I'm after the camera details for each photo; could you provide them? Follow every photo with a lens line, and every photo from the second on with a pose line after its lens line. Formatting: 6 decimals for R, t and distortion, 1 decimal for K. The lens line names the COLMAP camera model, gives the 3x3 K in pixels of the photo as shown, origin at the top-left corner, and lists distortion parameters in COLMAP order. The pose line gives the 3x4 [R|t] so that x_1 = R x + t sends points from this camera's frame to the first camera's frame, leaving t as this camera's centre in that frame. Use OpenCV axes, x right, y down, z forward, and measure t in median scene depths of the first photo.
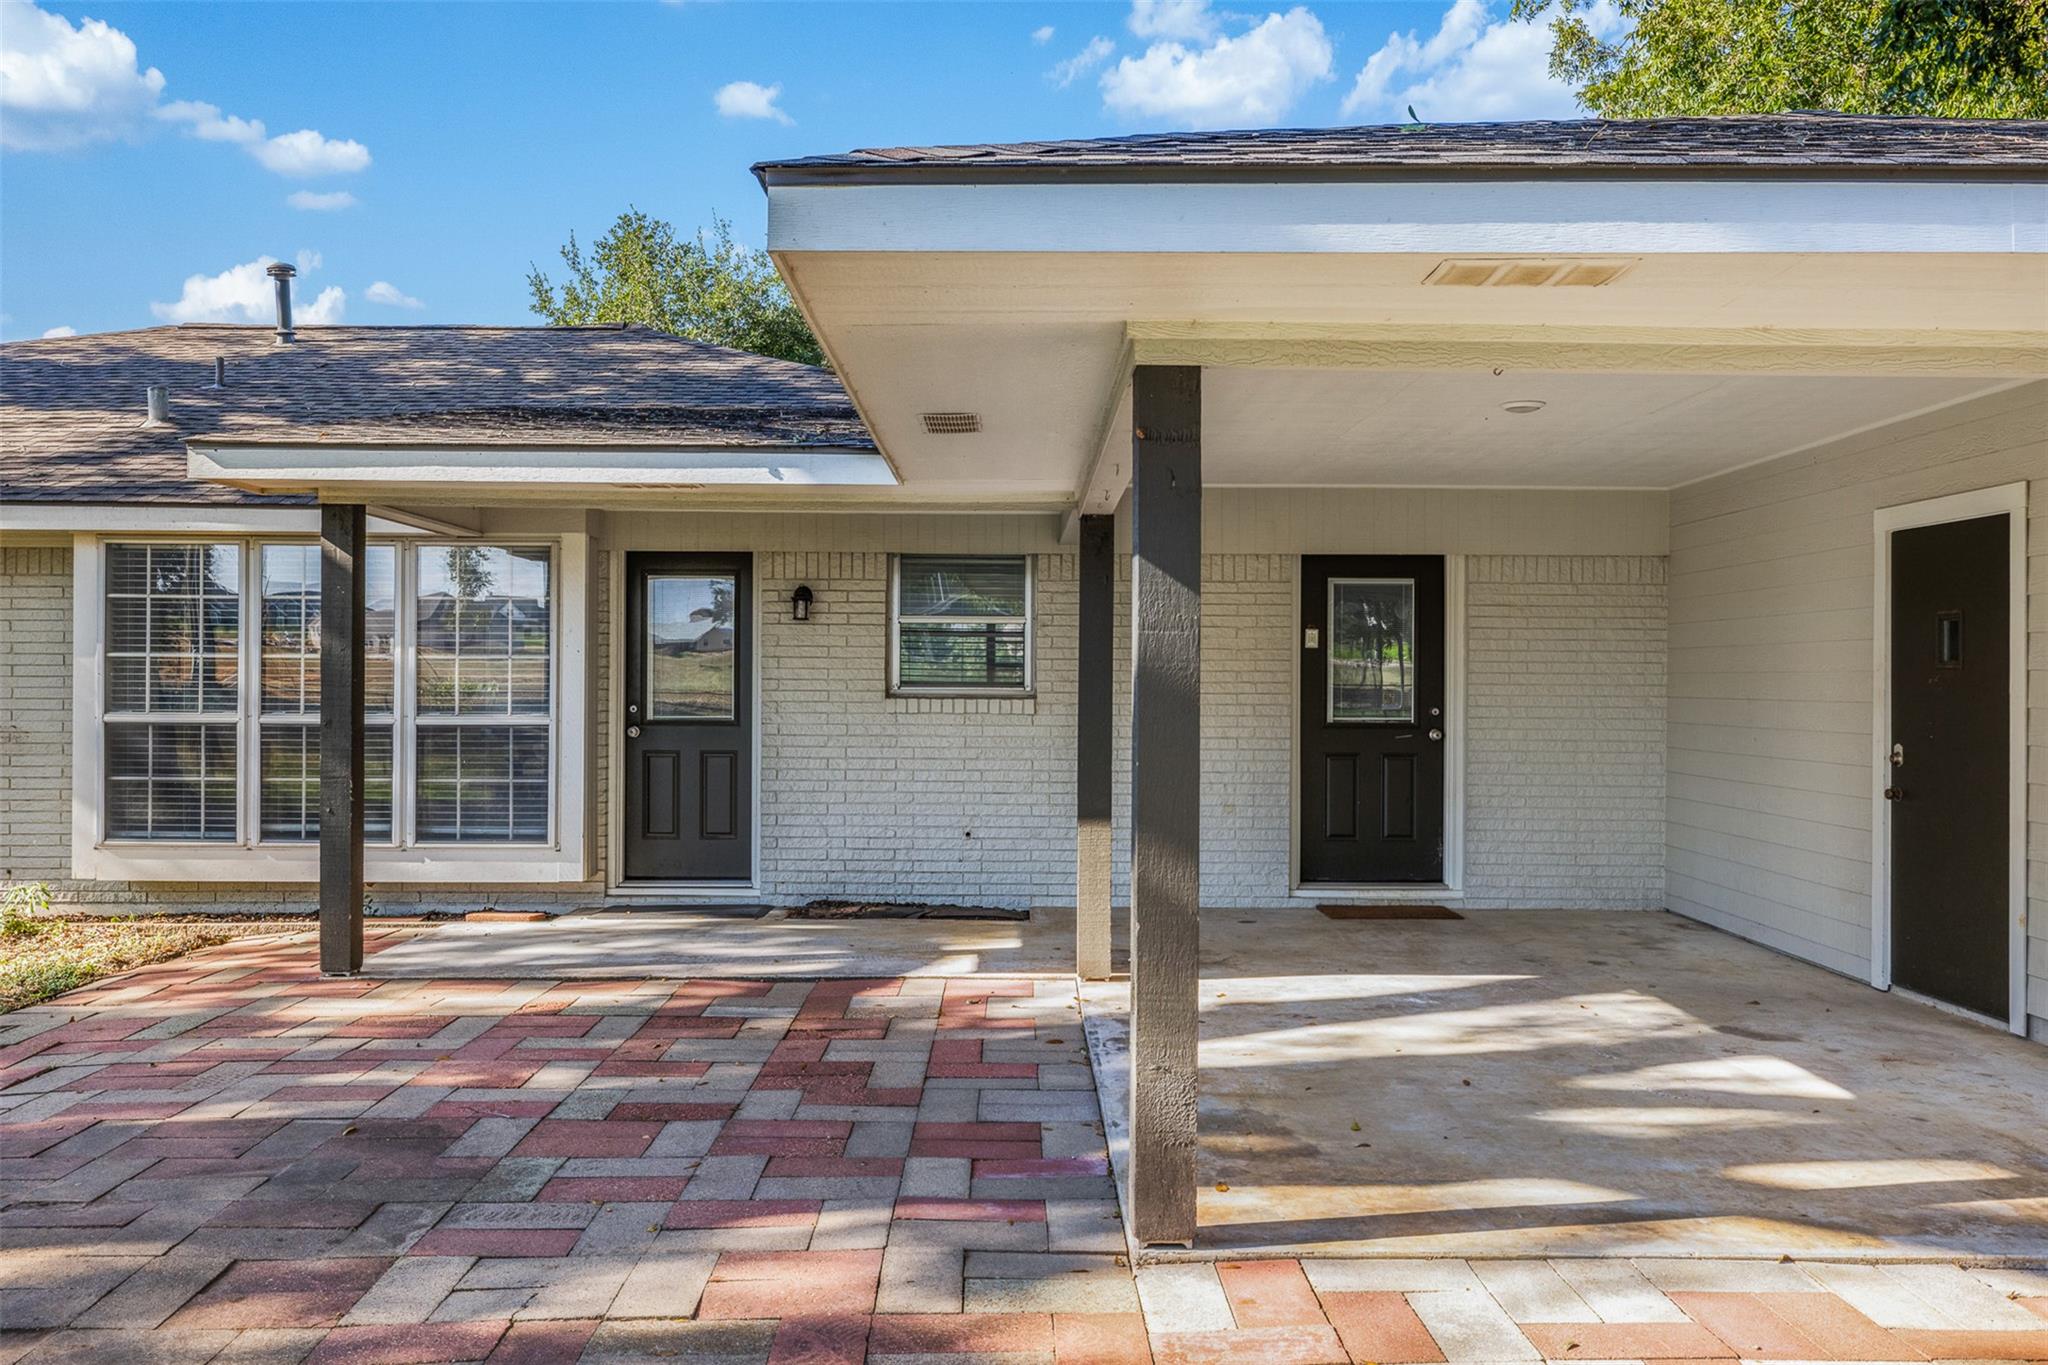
lens RADIAL K [[1624.7, 0, 1029.8], [0, 1624.7, 684.6], [0, 0, 1]] dist [-0.007177, 0.003411]
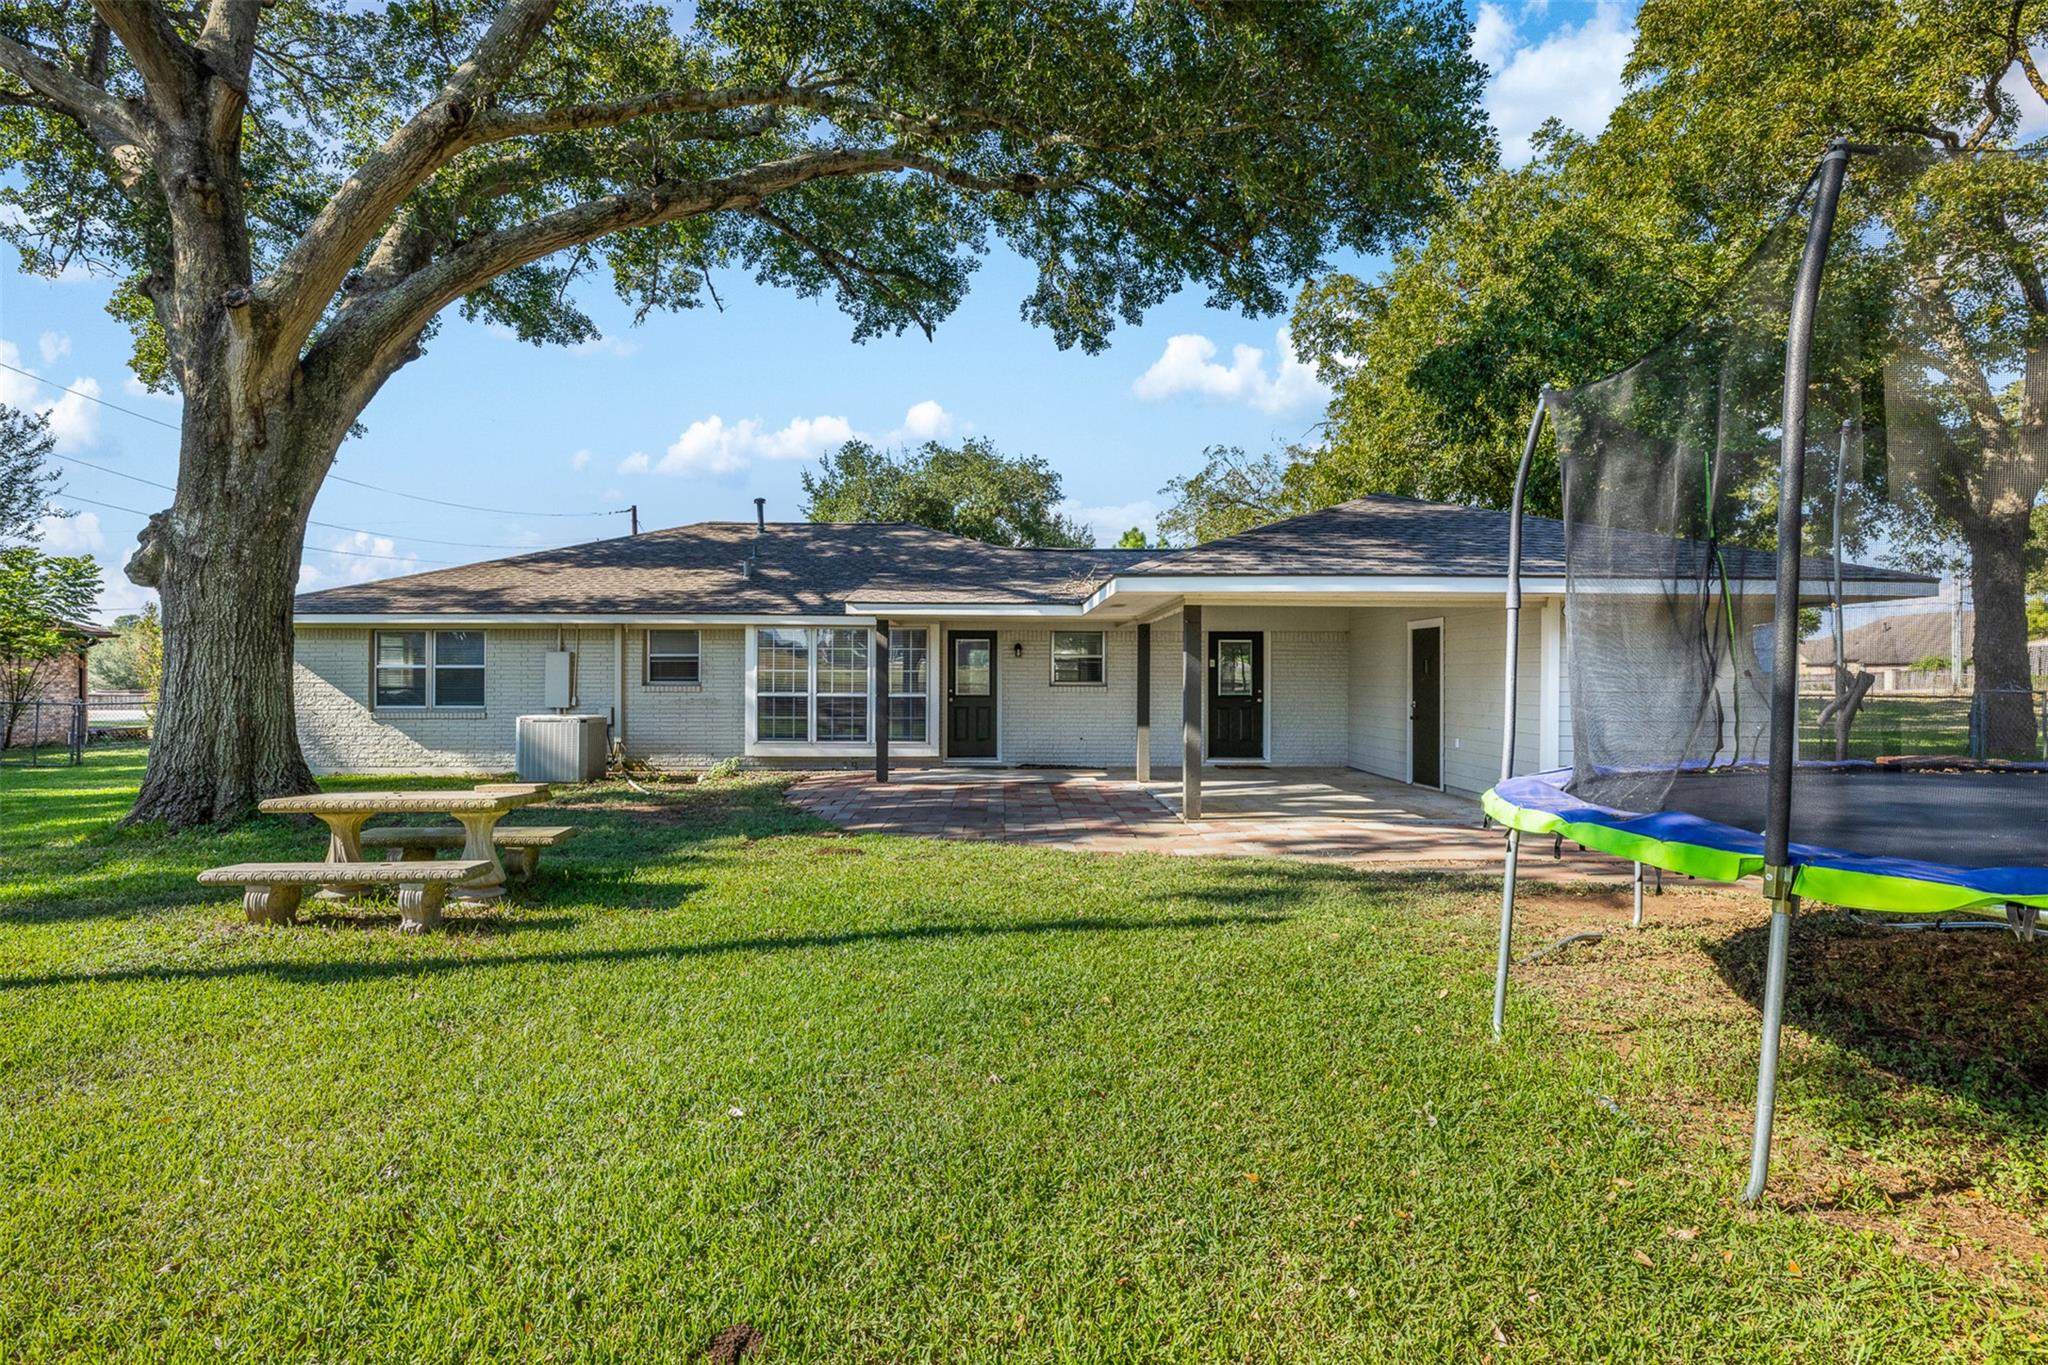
lens RADIAL K [[1063.3, 0, 1020.2], [0, 1063.3, 679.5], [0, 0, 1]] dist [-0.001033, -0.000069]
pose [[0.999810, -0.002700, 0.019286, -0.166571], [0.002692, 0.999996, 0.000431, -0.003643], [-0.019287, -0.000379, 0.999814, -0.695874]]
